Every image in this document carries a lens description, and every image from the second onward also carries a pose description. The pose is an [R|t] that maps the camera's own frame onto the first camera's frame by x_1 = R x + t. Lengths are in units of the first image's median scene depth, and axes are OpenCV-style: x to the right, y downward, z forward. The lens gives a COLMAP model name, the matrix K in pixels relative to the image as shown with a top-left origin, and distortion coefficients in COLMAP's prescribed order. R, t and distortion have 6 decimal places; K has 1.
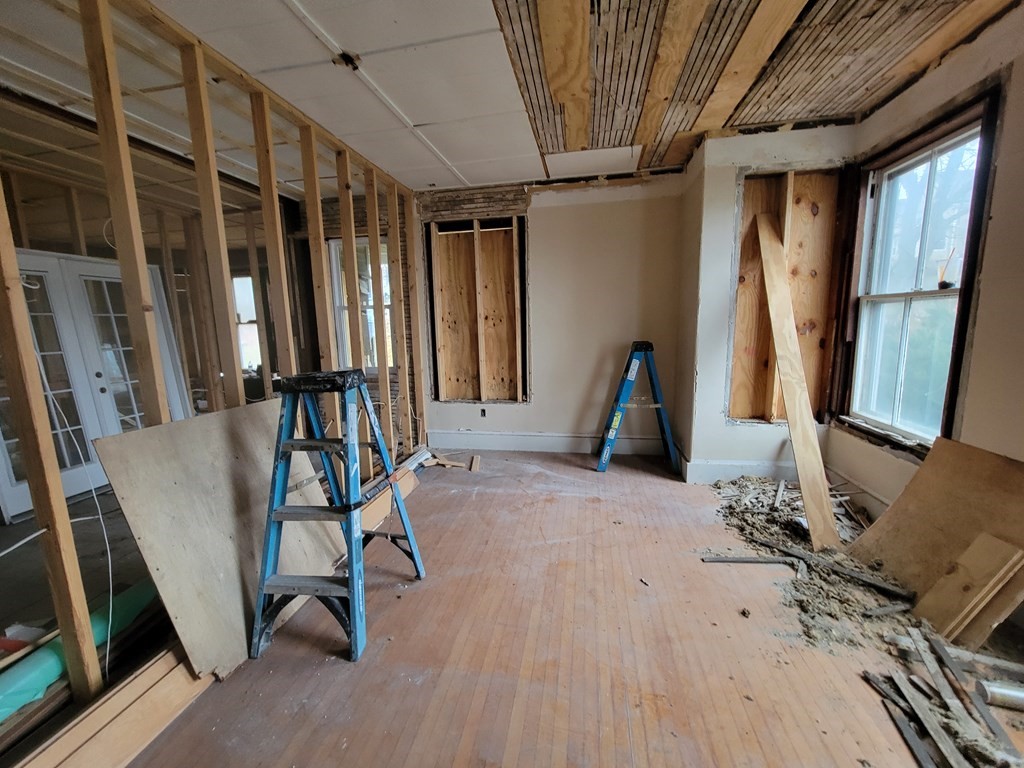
lens RADIAL K [[414.7, 0, 510.1], [0, 414.7, 385.3], [0, 0, 1]] dist [-0.004958, -0.000078]
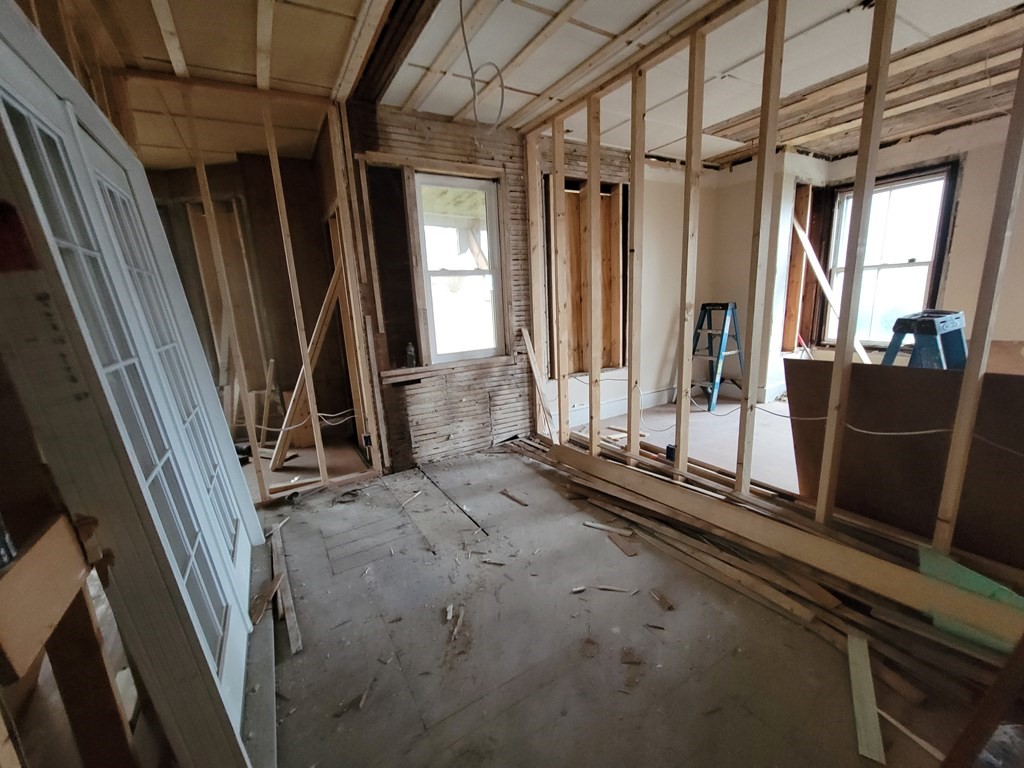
lens RADIAL K [[414.7, 0, 512.3], [0, 414.7, 385.9], [0, 0, 1]] dist [-0.004958, -0.000078]
pose [[0.748536, -0.151033, 0.645665, -1.203890], [0.133967, 0.988081, 0.075819, -0.041908], [-0.649421, 0.029745, 0.759847, 0.551845]]
